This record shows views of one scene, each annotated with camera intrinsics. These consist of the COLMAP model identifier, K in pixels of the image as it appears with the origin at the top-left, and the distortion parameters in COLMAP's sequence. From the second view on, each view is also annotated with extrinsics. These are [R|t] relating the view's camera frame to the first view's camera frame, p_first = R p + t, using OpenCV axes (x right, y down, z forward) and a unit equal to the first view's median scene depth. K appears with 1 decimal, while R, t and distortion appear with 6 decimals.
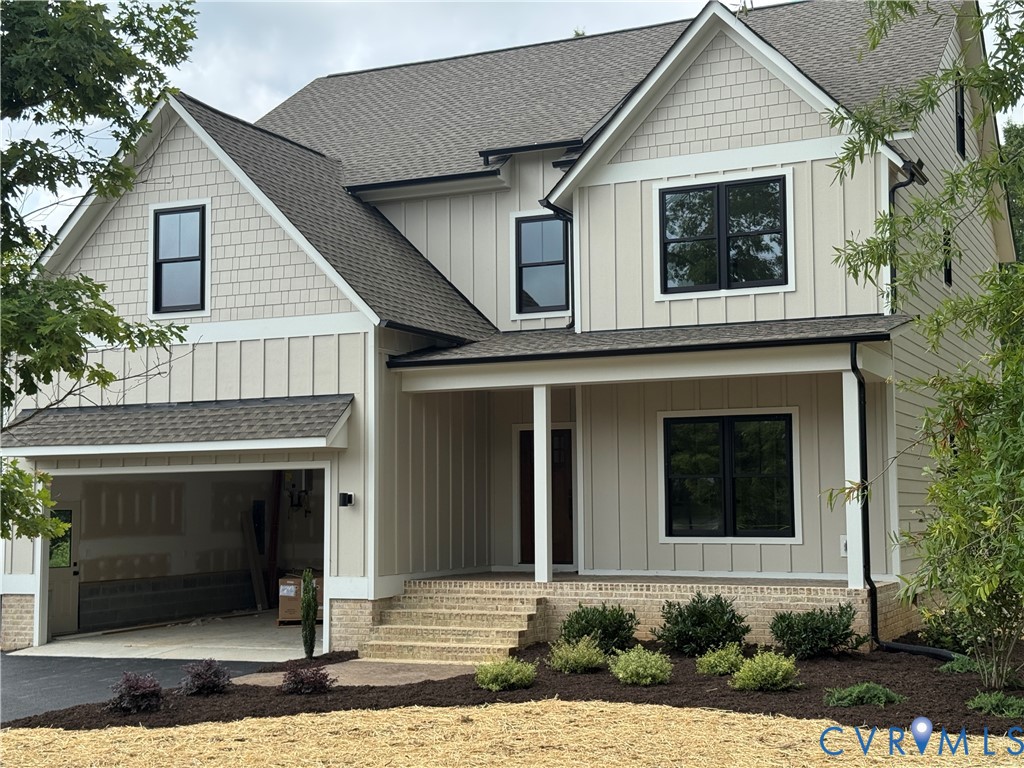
lens RADIAL K [[1432.6, 0, 506.4], [0, 1432.6, 382.2], [0, 0, 1]] dist [0.165970, 0.000000]
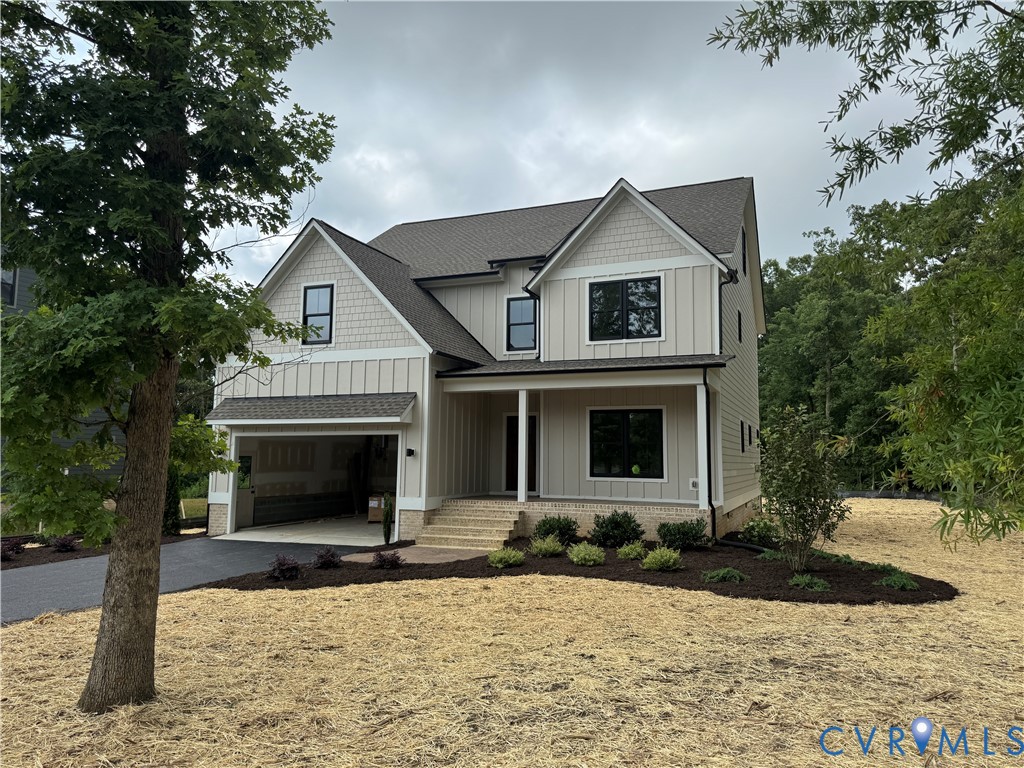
lens RADIAL K [[719.2, 0, 514.3], [0, 719.2, 375.0], [0, 0, 1]] dist [0.125402, -0.070911]
pose [[0.998745, 0.023391, 0.044290, -0.026091], [-0.022041, 0.999285, -0.030708, 0.011466], [-0.044977, 0.029694, 0.998547, 0.114626]]
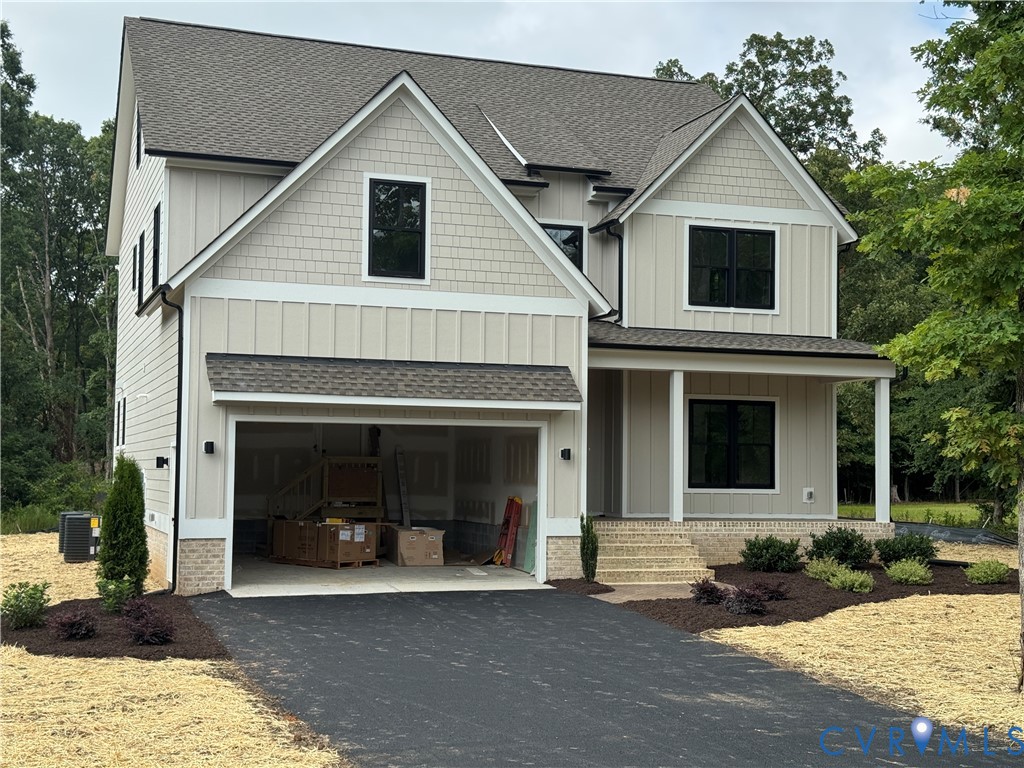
lens RADIAL K [[1432.6, 0, 535.3], [0, 1432.6, 375.8], [0, 0, 1]] dist [0.165970, 0.000000]
pose [[0.711383, 0.063927, 0.699891, -0.962835], [-0.076108, 0.997005, -0.013707, 0.034272], [-0.698671, -0.043516, 0.714118, 0.161580]]
